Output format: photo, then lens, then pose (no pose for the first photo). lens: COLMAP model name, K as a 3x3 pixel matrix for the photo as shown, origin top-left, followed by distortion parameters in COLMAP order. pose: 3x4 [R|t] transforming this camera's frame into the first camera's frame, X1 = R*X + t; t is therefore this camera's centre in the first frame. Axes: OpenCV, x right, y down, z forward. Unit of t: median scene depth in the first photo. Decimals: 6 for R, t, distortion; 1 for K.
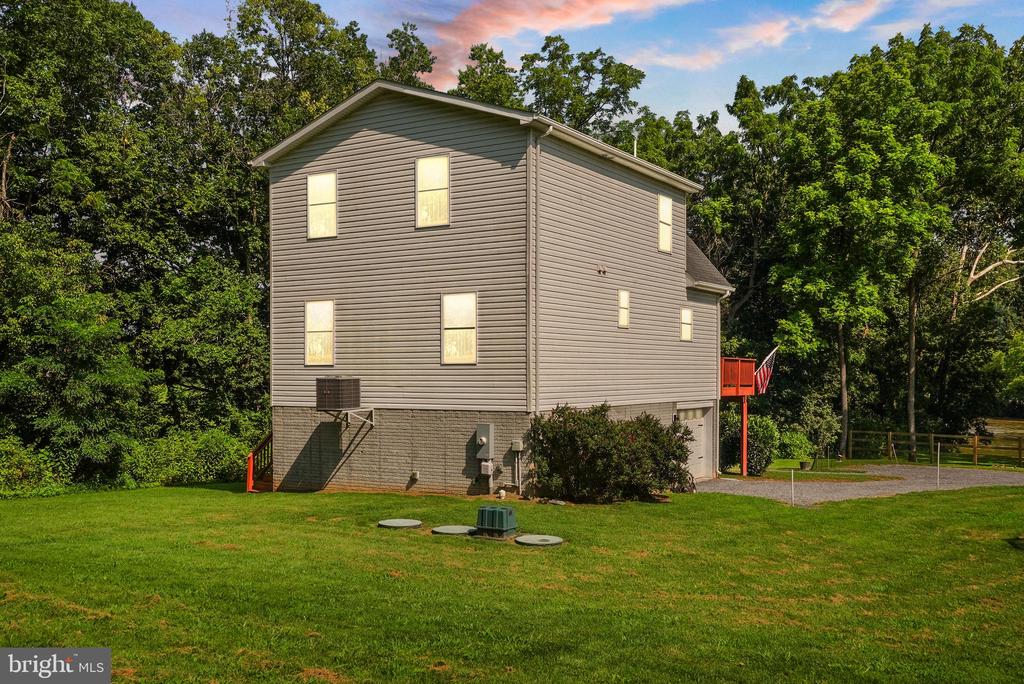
lens RADIAL K [[959.2, 0, 512.3], [0, 959.2, 377.4], [0, 0, 1]] dist [0.130868, 0.000759]
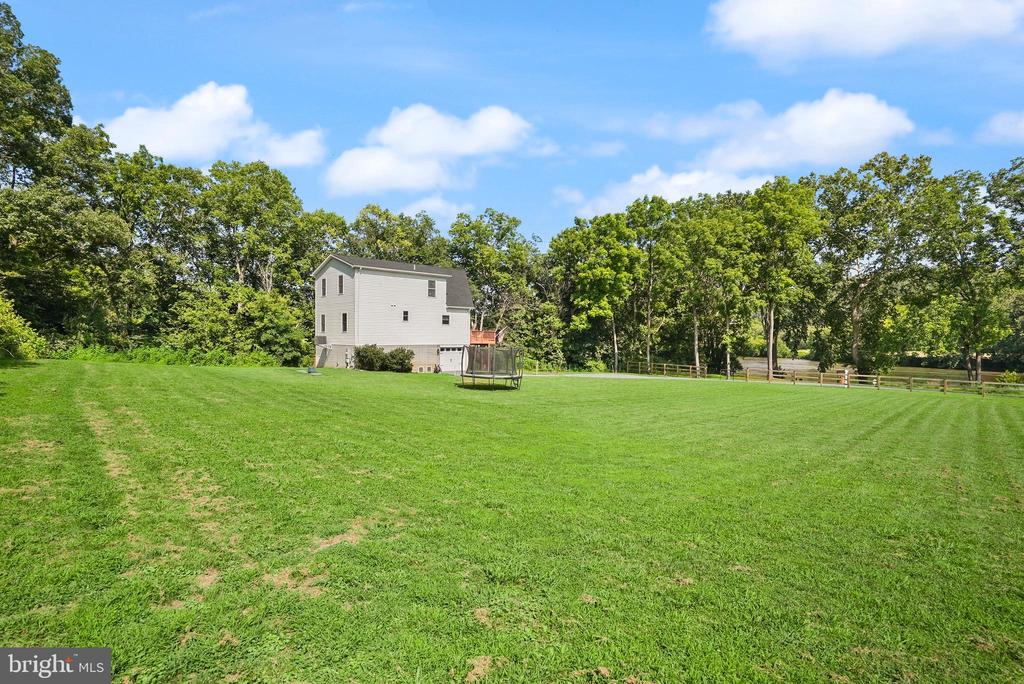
lens RADIAL K [[498.1, 0, 511.9], [0, 498.1, 333.4], [0, 0, 1]] dist [-0.025791, -0.000109]
pose [[0.968777, 0.008761, -0.247780, 0.446831], [-0.011421, 0.999892, -0.009299, 0.000012], [0.247672, 0.011839, 0.968772, -0.284636]]
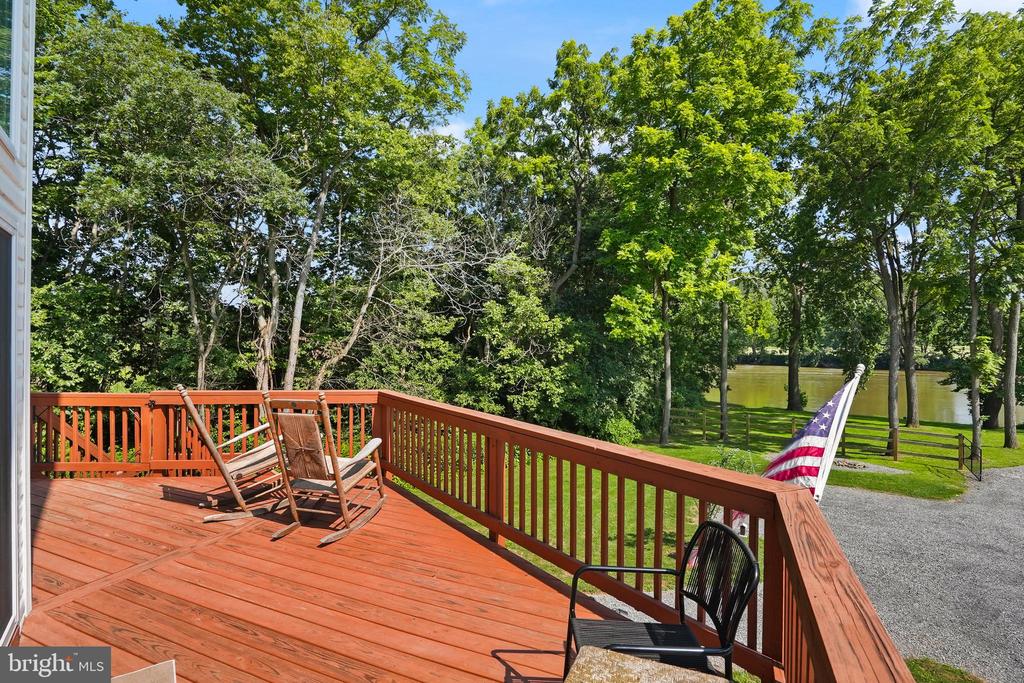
lens RADIAL K [[498.1, 0, 511.9], [0, 498.1, 332.9], [0, 0, 1]] dist [-0.025791, -0.000109]
pose [[0.989086, 0.005768, 0.147224, 0.134895], [-0.005469, 0.999982, -0.002437, -0.027666], [-0.147235, 0.001605, 0.989100, 0.617091]]
